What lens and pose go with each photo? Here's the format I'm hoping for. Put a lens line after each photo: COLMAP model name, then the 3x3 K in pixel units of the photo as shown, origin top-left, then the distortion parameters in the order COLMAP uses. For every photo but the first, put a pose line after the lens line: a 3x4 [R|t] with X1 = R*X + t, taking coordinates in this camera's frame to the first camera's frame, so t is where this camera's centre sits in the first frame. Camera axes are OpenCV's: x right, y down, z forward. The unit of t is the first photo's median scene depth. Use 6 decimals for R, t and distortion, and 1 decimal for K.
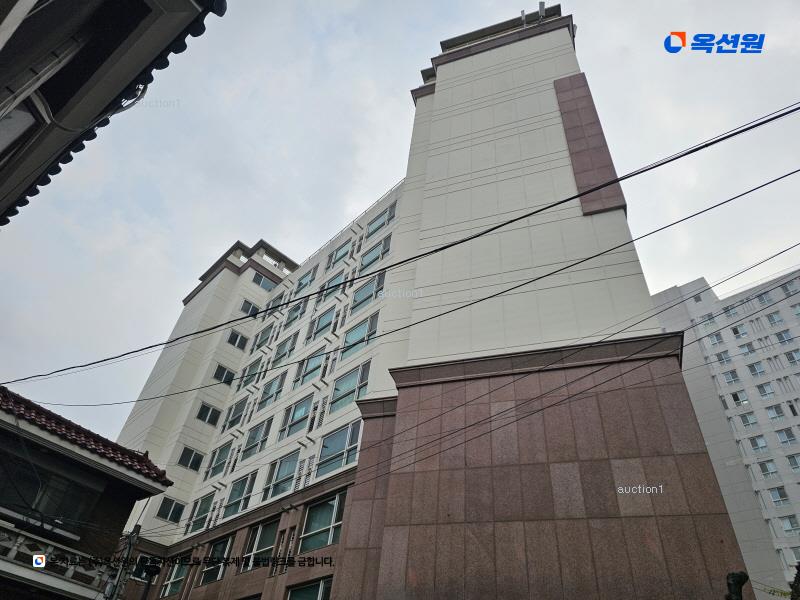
lens RADIAL K [[534.5, 0, 400.0], [0, 534.5, 300.0], [0, 0, 1]] dist [0.002553, 0.000807]
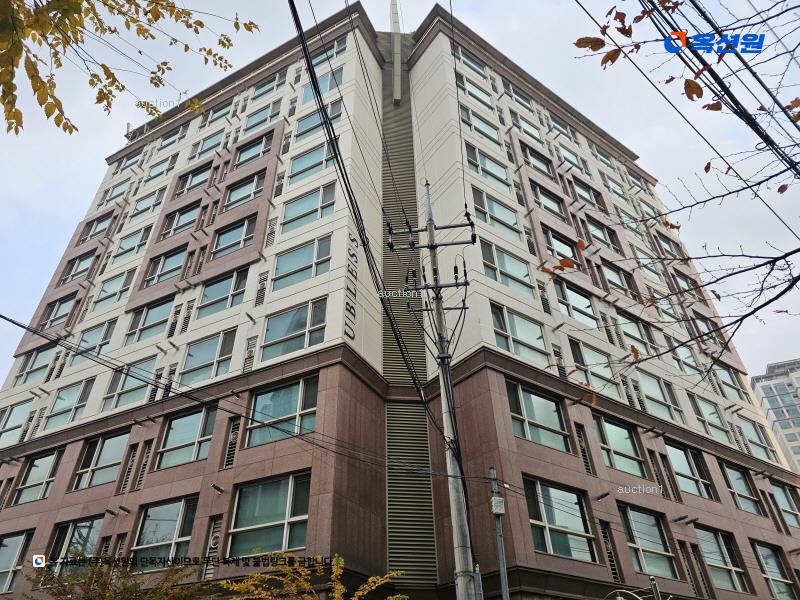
lens RADIAL K [[545.9, 0, 398.0], [0, 545.9, 314.2], [0, 0, 1]] dist [0.004158, 0.000127]
pose [[0.942674, 0.115995, 0.312908, -0.116666], [-0.154455, 0.982826, 0.100980, 0.075811], [-0.295821, -0.143521, 0.944400, 0.091551]]
